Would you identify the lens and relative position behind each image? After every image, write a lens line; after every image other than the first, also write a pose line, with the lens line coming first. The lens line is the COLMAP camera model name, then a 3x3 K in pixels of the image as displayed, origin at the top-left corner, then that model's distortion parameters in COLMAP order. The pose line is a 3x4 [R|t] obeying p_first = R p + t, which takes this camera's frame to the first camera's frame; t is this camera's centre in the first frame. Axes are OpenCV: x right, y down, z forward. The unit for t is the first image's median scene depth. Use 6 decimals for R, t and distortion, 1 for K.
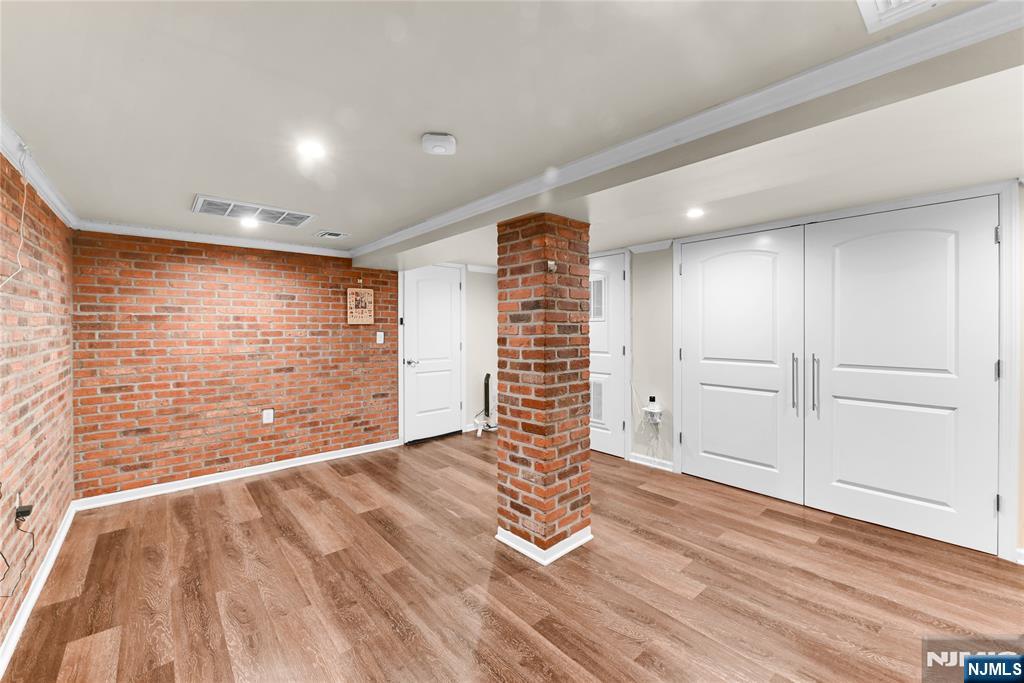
lens RADIAL K [[401.6, 0, 531.0], [0, 401.6, 327.6], [0, 0, 1]] dist [0.004372, -0.000342]
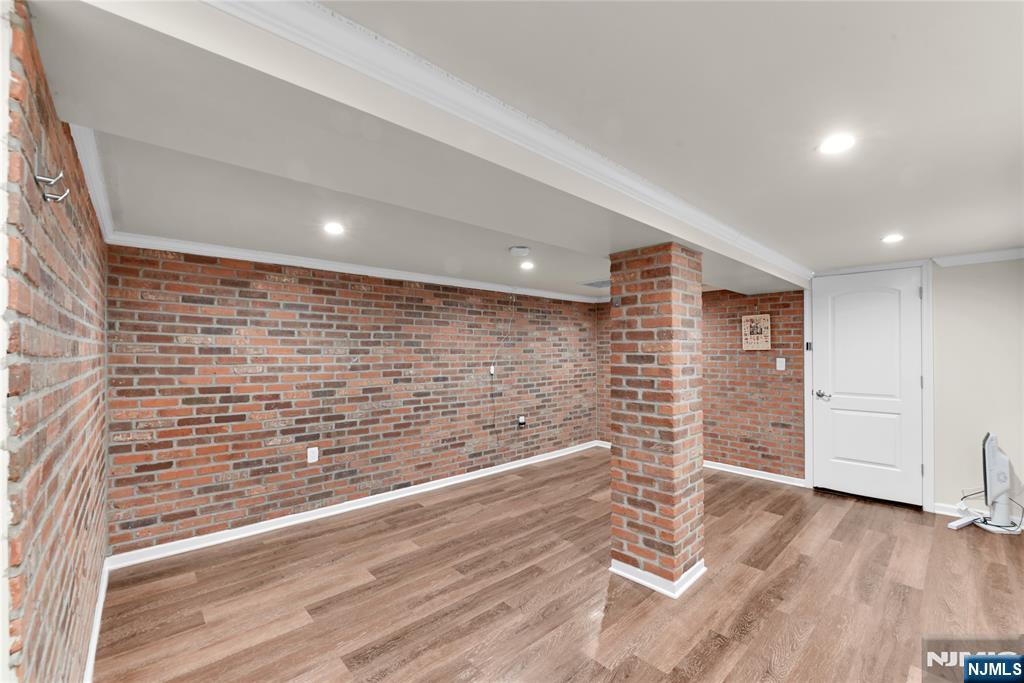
lens RADIAL K [[417.1, 0, 517.3], [0, 417.1, 344.2], [0, 0, 1]] dist [-0.003887, -0.001247]
pose [[0.034334, -0.012800, -0.999328, 1.089528], [0.002510, 0.999916, -0.012722, -0.019749], [0.999407, -0.002072, 0.034363, 0.646699]]
